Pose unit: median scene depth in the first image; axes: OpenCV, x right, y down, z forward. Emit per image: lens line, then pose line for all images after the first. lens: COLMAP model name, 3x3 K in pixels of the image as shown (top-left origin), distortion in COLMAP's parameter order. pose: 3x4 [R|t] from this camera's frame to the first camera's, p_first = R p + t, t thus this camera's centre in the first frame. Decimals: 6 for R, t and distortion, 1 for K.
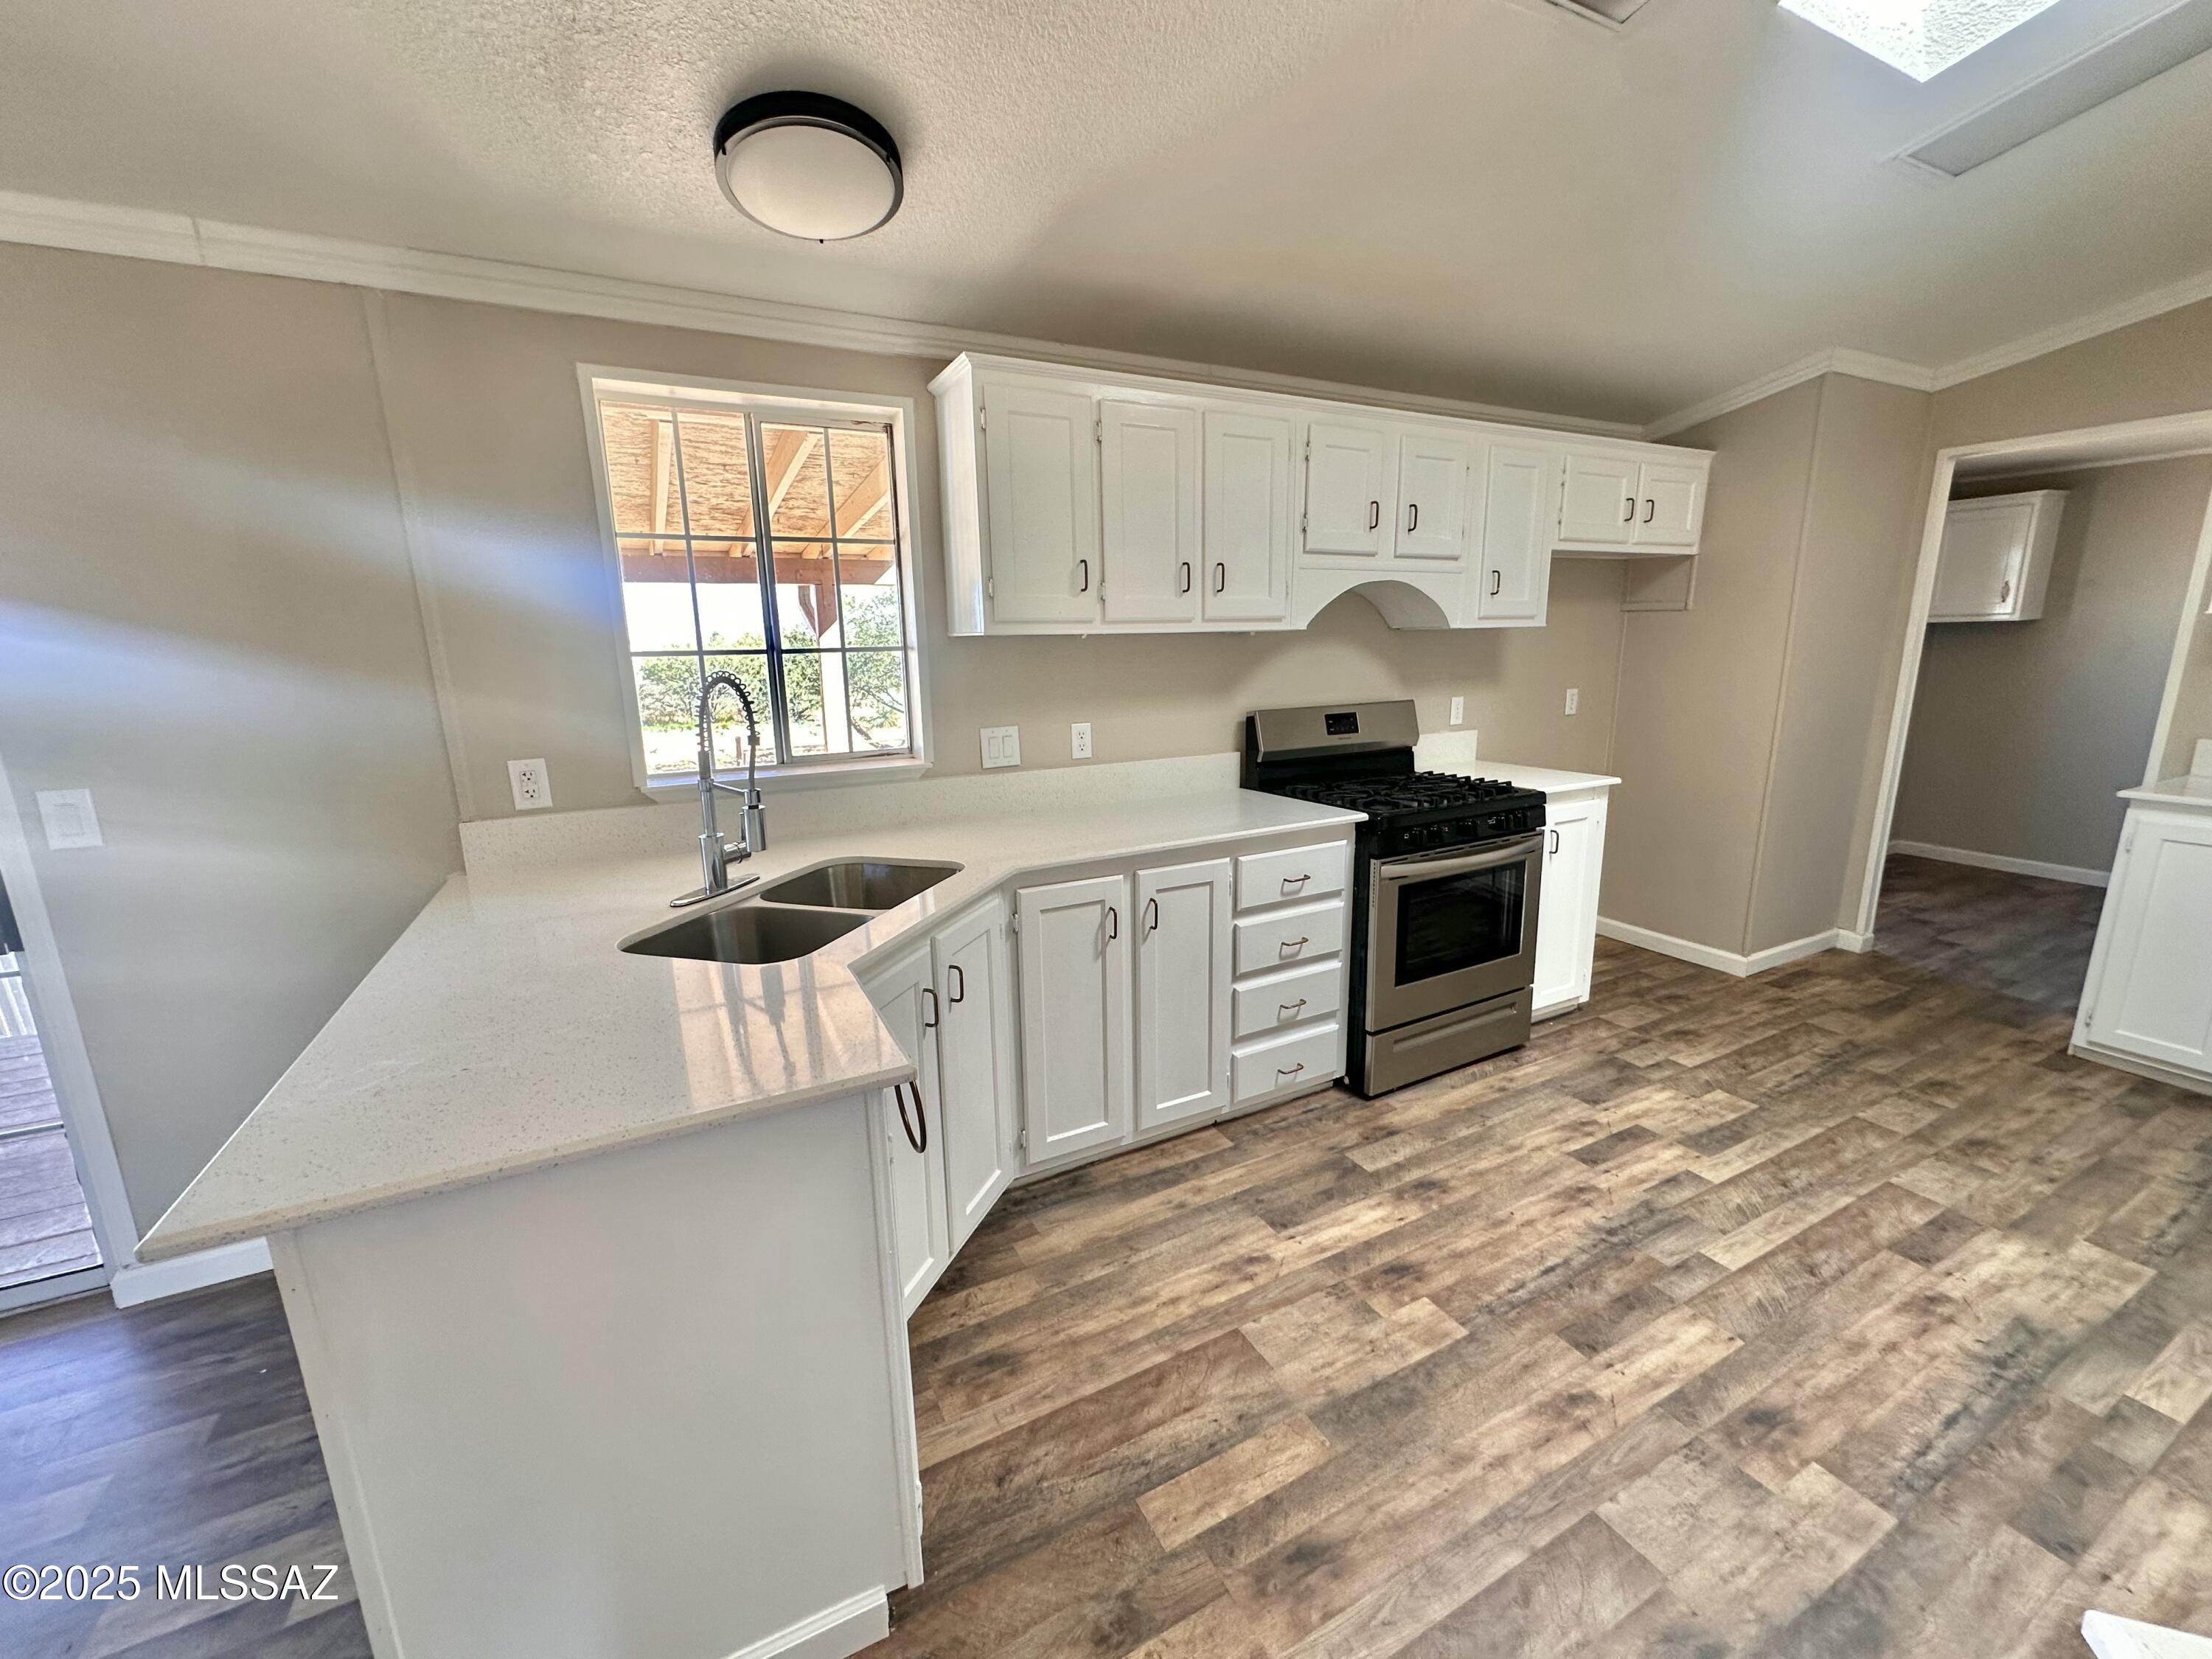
lens RADIAL K [[884.4, 0, 1102.0], [0, 884.4, 829.8], [0, 0, 1]] dist [-0.003055, 0.000961]
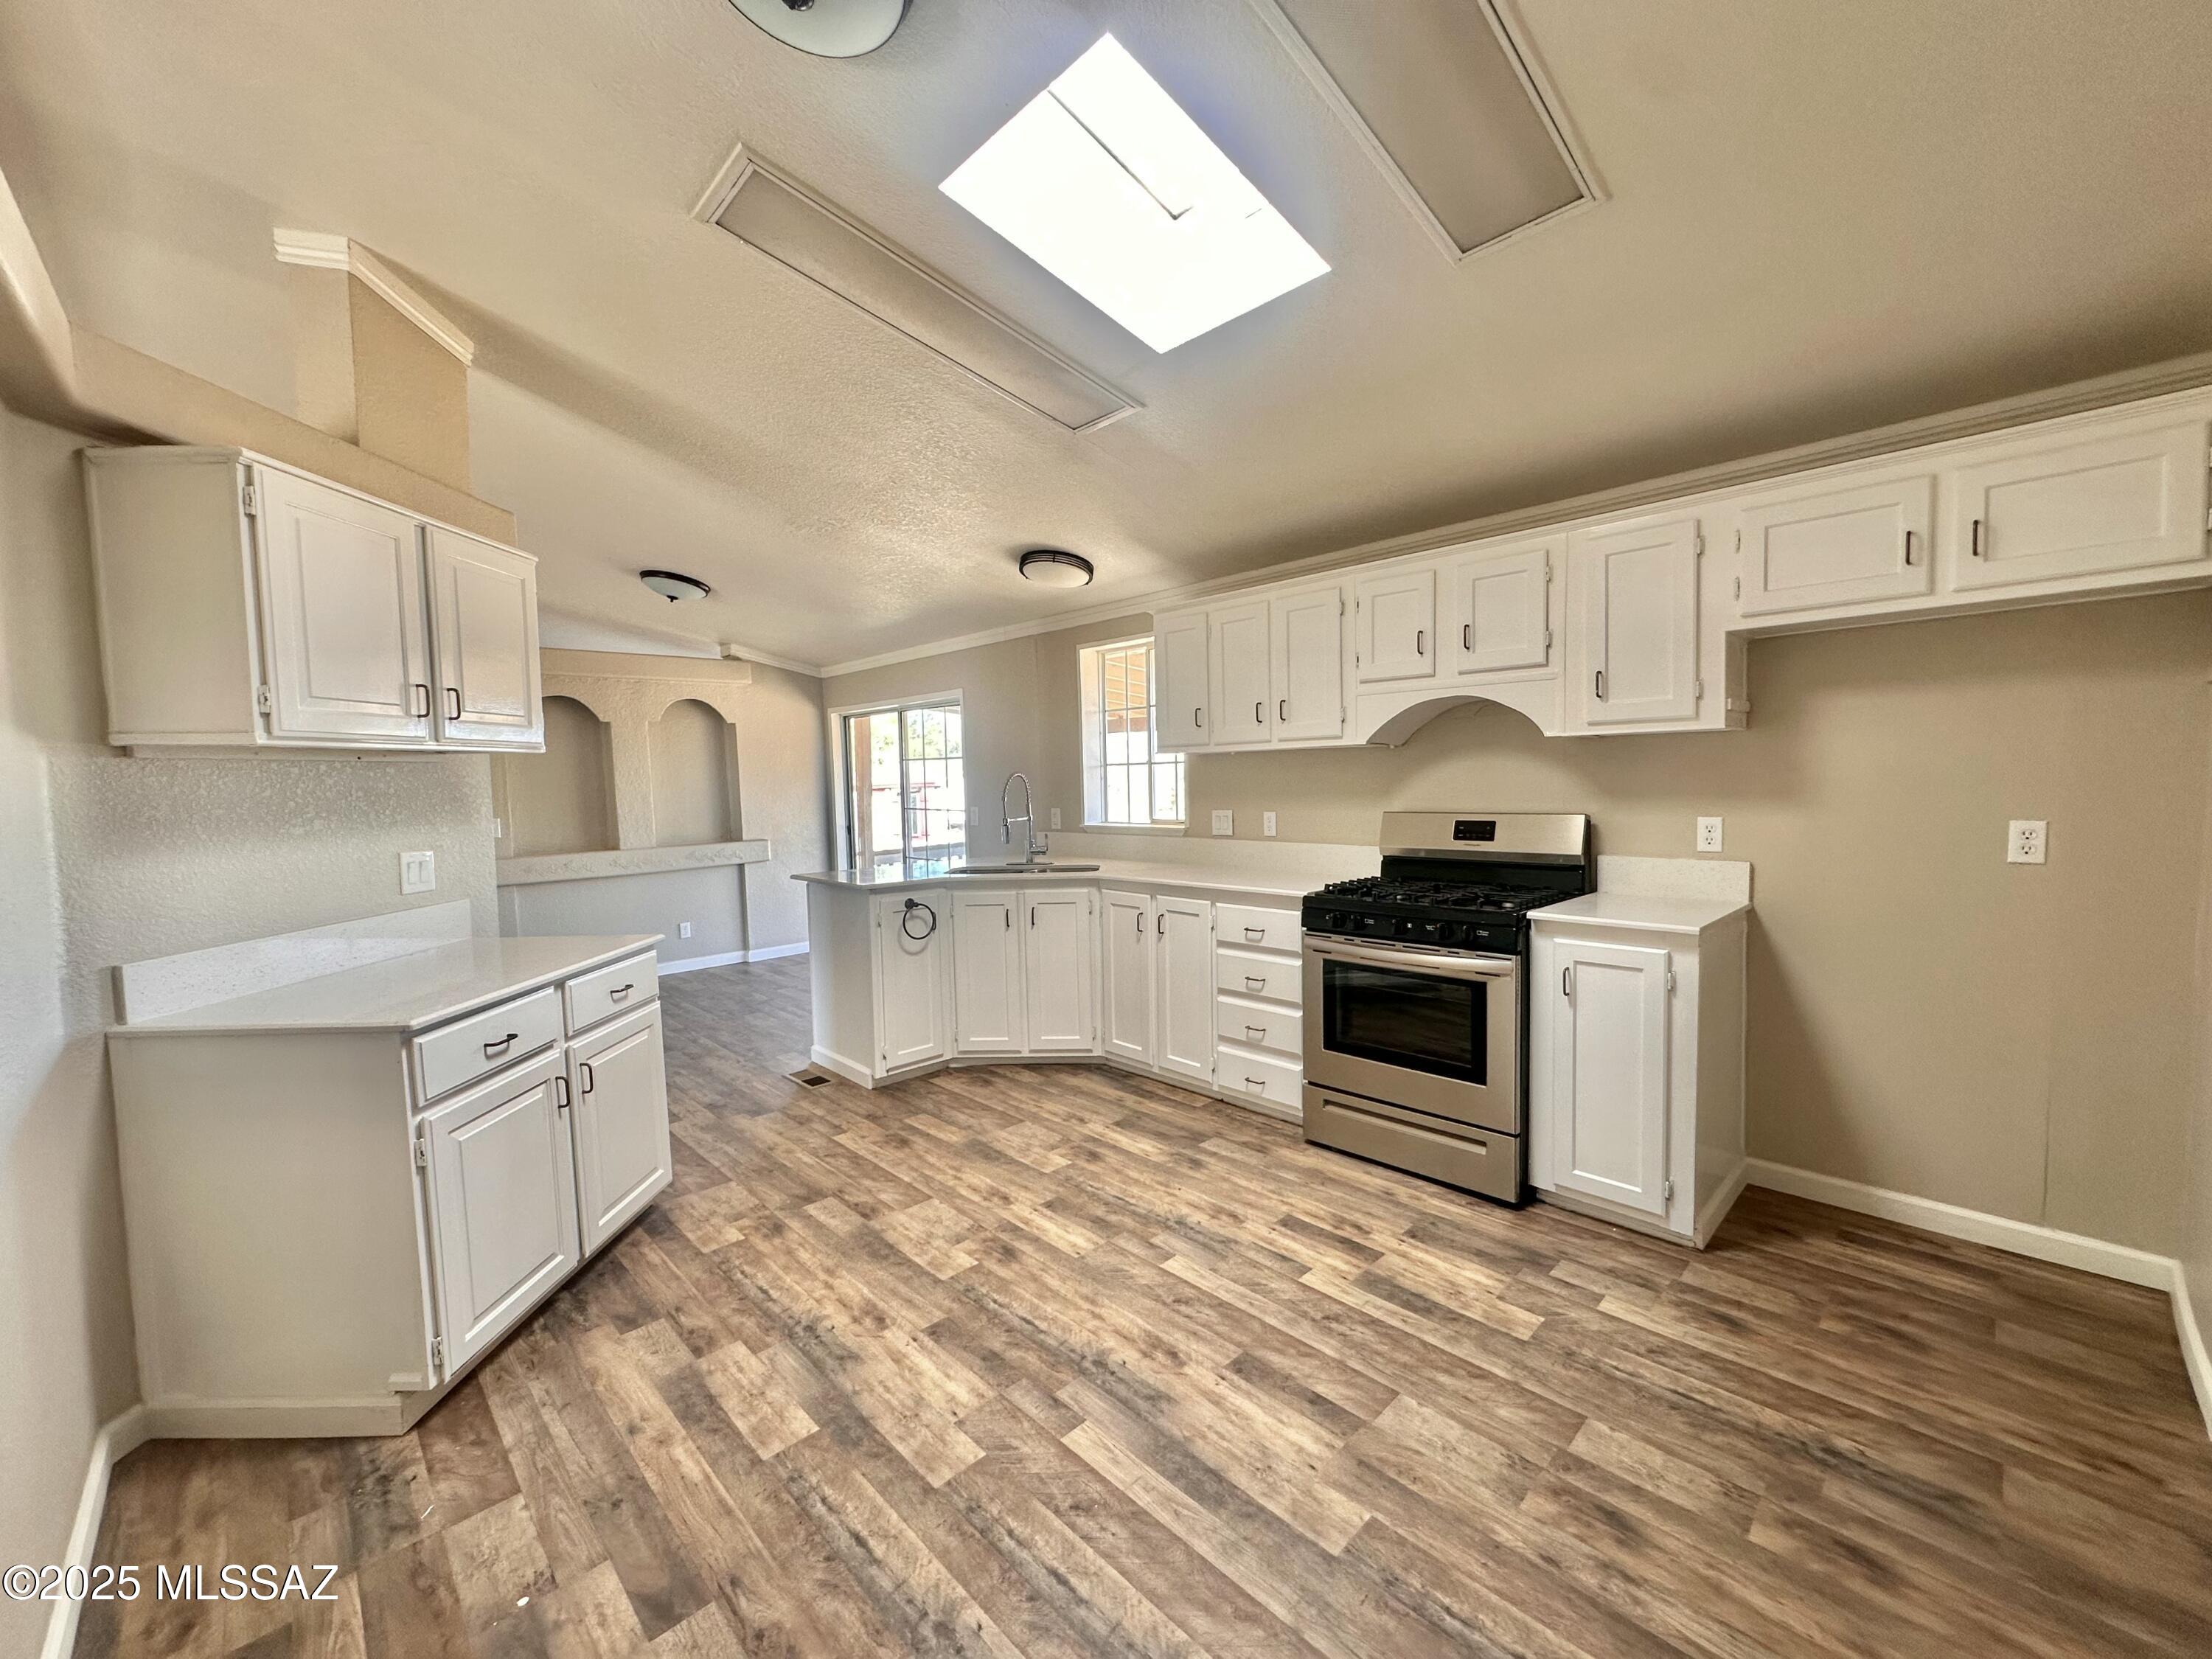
lens RADIAL K [[884.4, 0, 1103.2], [0, 884.4, 826.4], [0, 0, 1]] dist [-0.003055, 0.000961]
pose [[0.281147, 0.065006, -0.957460, 1.554624], [-0.185532, 0.982562, 0.012231, -0.078975], [0.941560, 0.174200, 0.288305, 0.405941]]
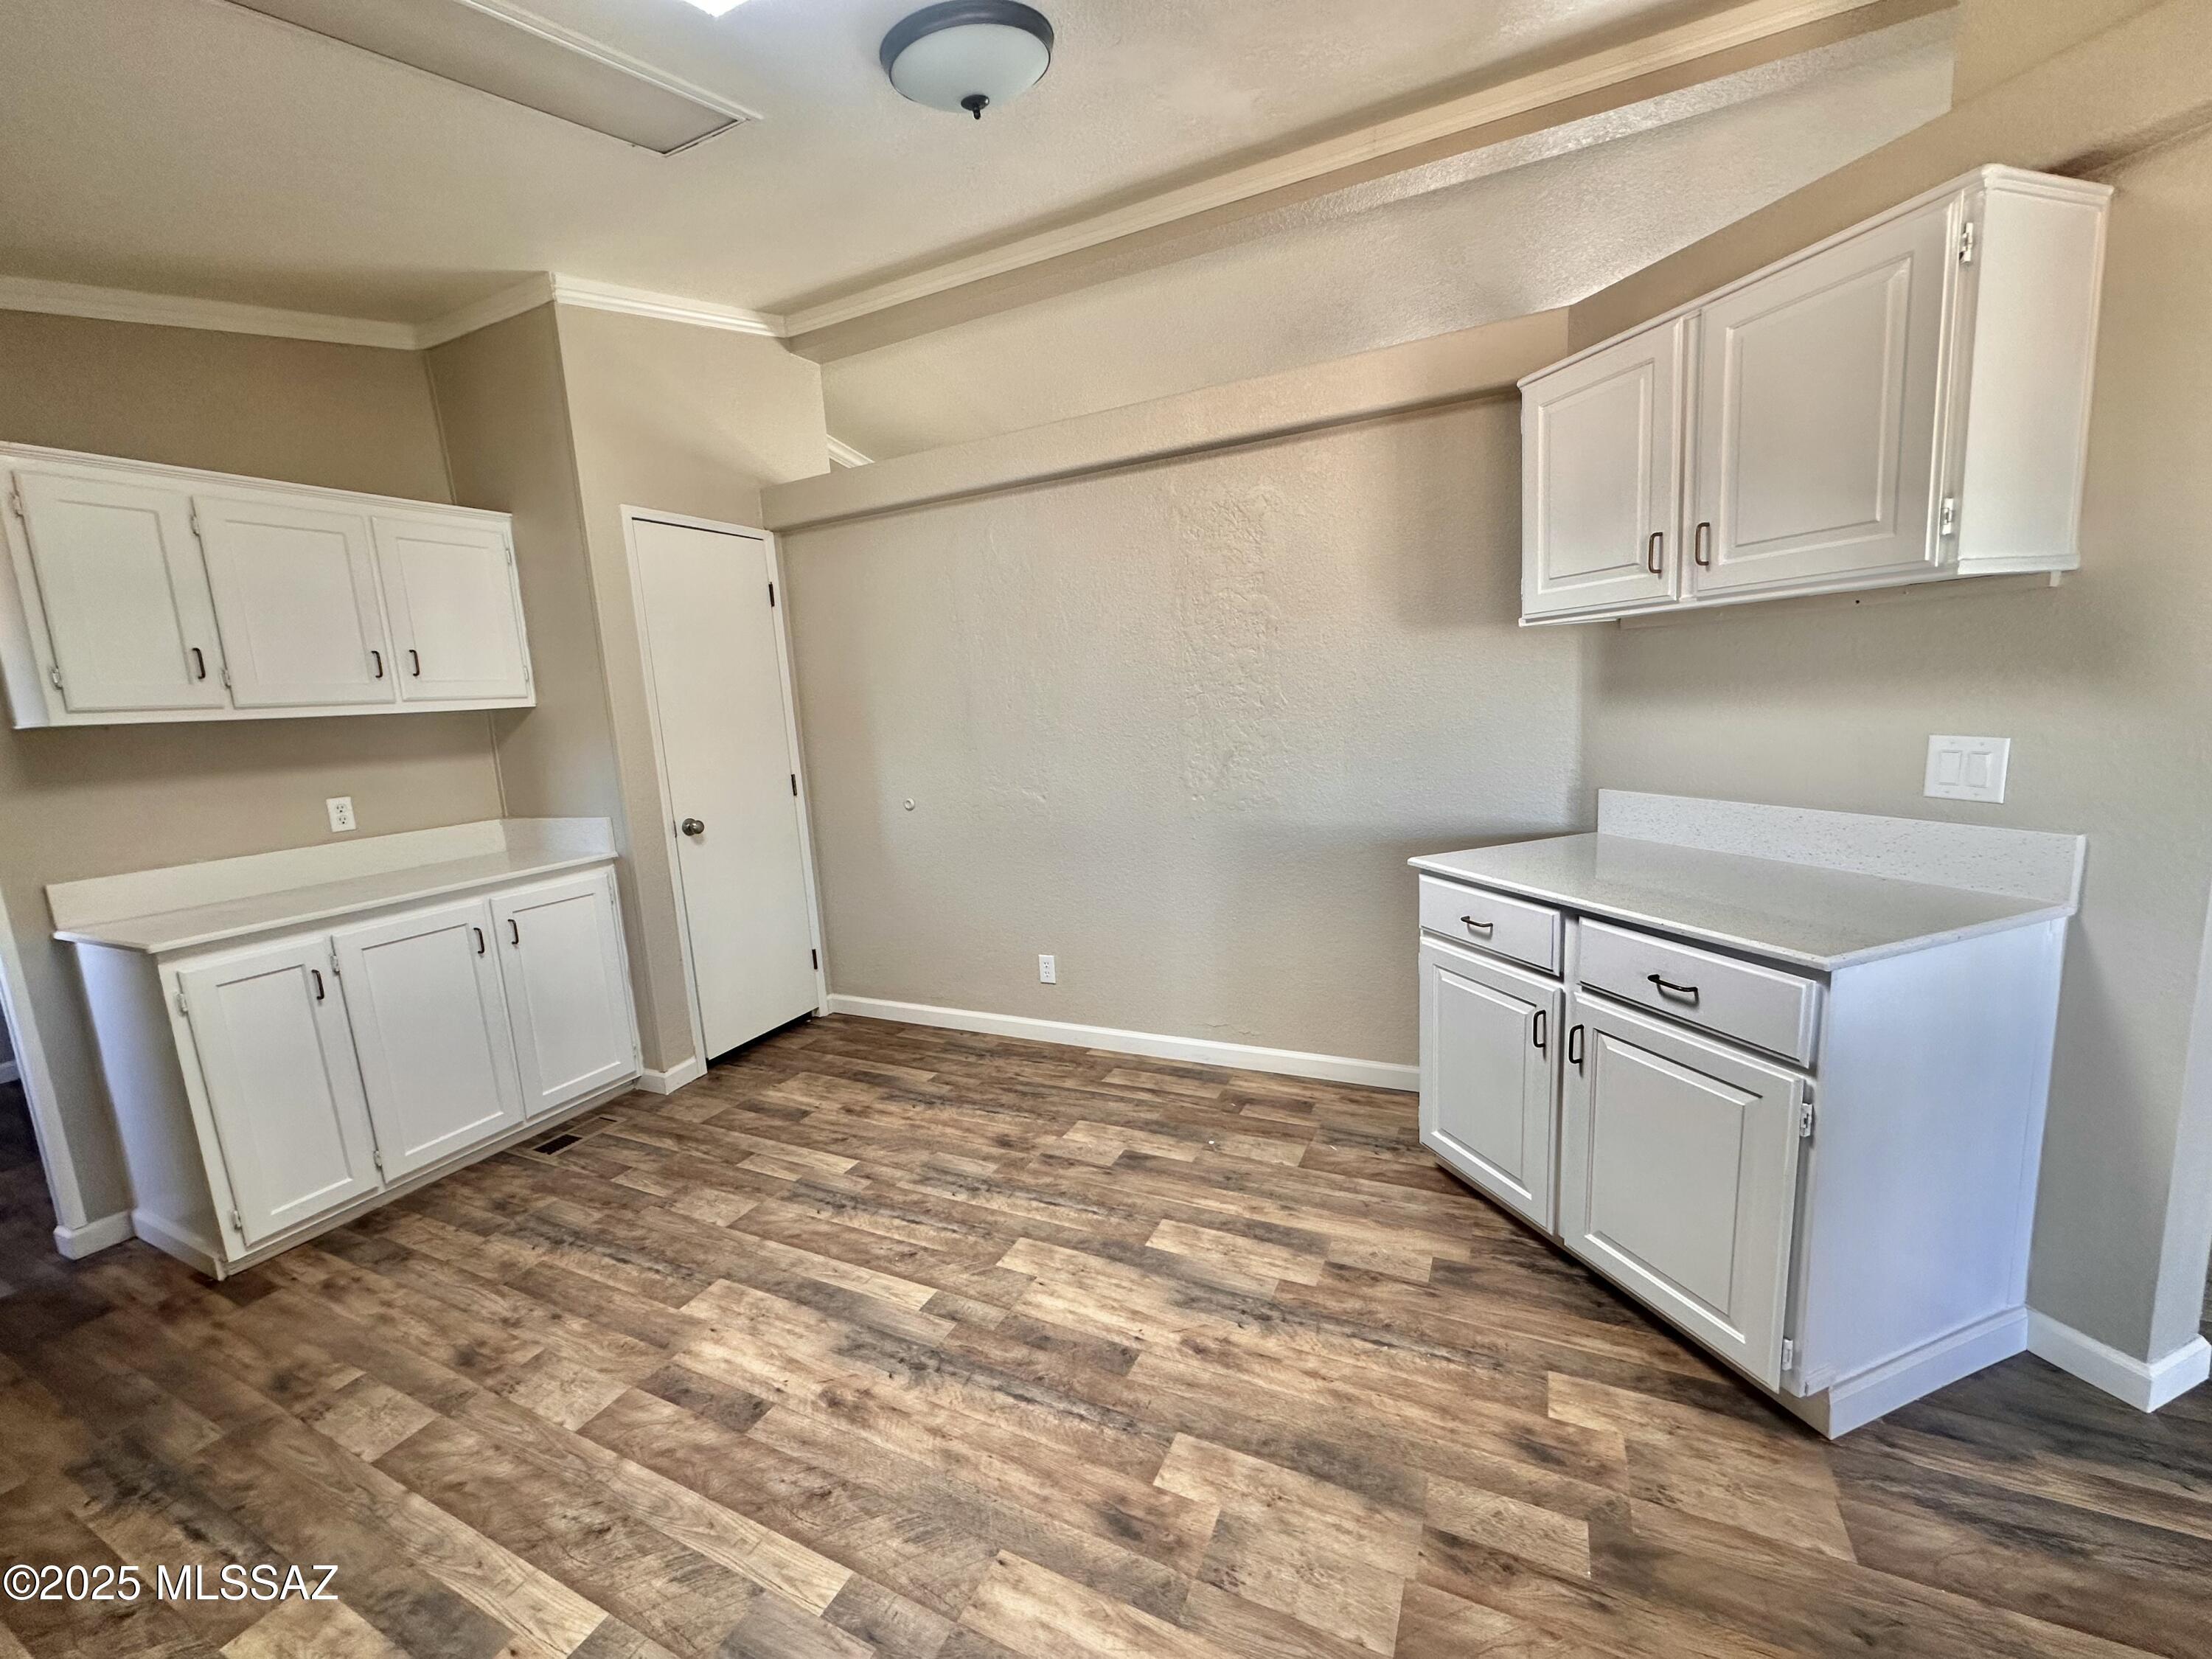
lens RADIAL K [[884.4, 0, 1106.6], [0, 884.4, 829.5], [0, 0, 1]] dist [-0.003055, 0.000961]
pose [[-0.593252, -0.071943, 0.801795, 0.062912], [0.243751, 0.933190, 0.264086, -0.162842], [-0.767227, 0.352108, -0.536081, 0.868999]]
